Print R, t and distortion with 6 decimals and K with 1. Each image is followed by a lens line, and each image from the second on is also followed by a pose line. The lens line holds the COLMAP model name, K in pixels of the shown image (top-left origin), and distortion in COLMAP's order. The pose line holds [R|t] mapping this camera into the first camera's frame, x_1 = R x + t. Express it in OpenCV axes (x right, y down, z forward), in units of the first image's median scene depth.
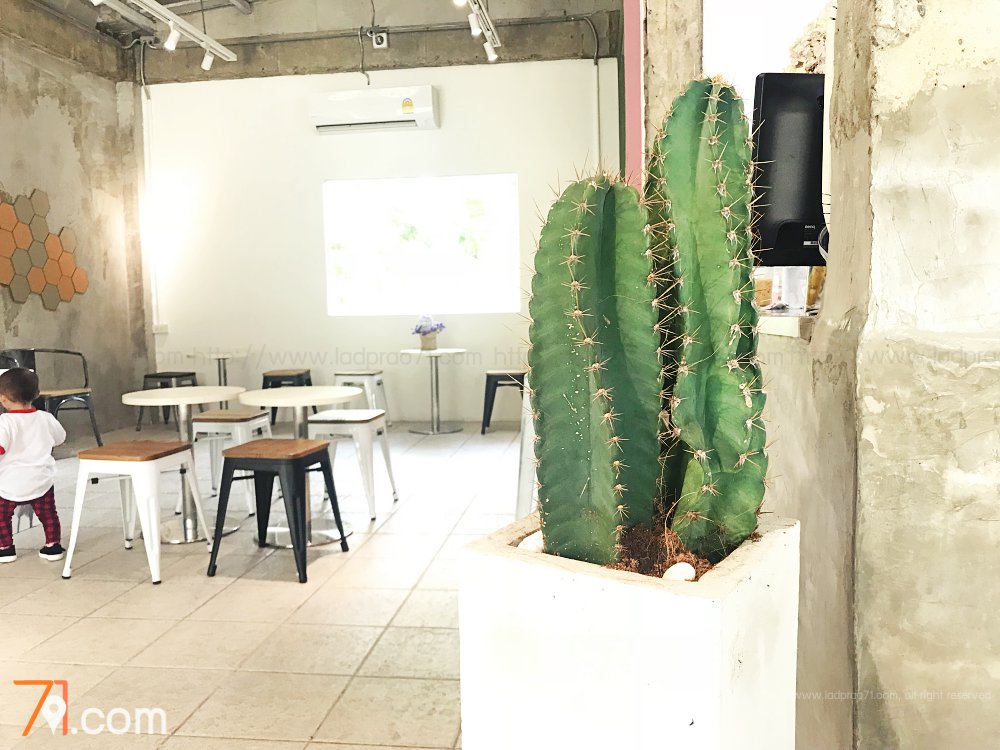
lens RADIAL K [[821.5, 0, 486.1], [0, 821.5, 372.6], [0, 0, 1]] dist [0.034491, -0.069101]
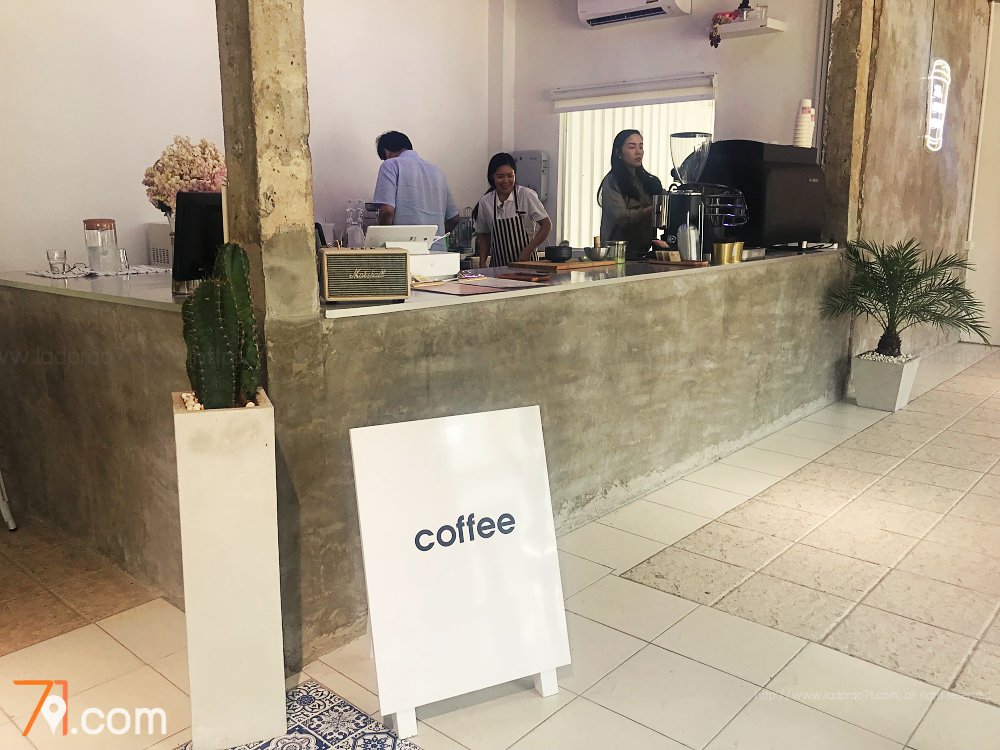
lens RADIAL K [[821.5, 0, 486.1], [0, 821.5, 372.6], [0, 0, 1]] dist [0.034491, -0.069101]
pose [[0.553757, -0.139994, 0.820826, -0.197767], [0.053924, 0.989726, 0.132421, -0.026912], [-0.830930, -0.029067, 0.555617, -0.161851]]
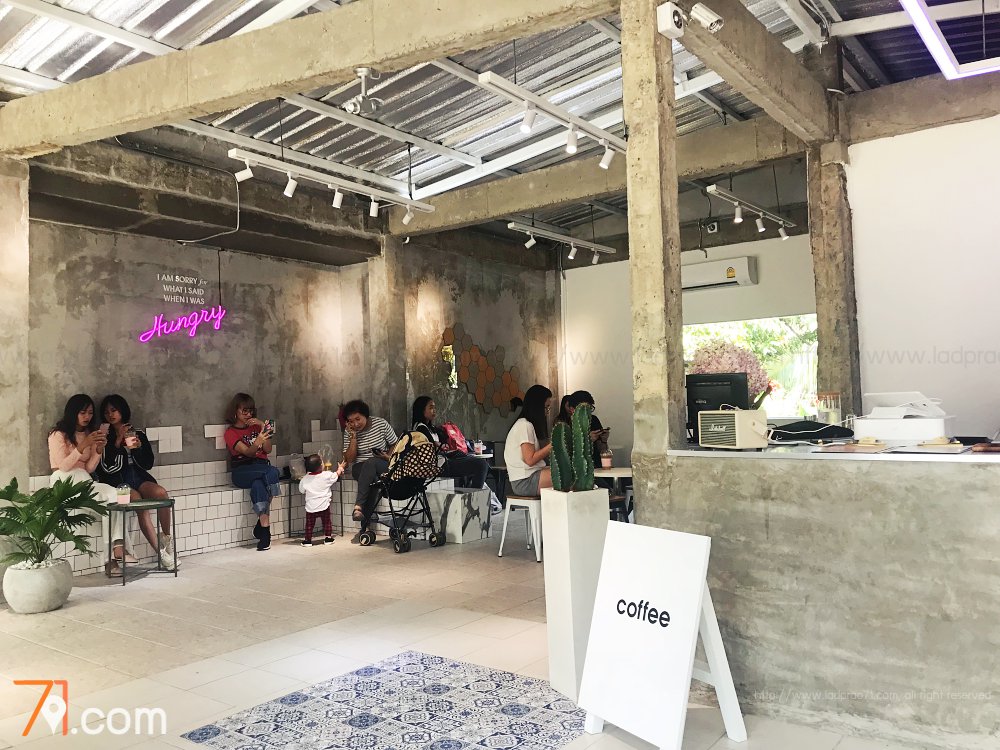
lens RADIAL K [[821.5, 0, 486.1], [0, 821.5, 372.6], [0, 0, 1]] dist [0.034491, -0.069101]
pose [[0.864535, -0.021032, -0.502132, 0.280800], [-0.032040, 0.994785, -0.096831, -0.001759], [0.501550, 0.099802, 0.859353, -0.459885]]
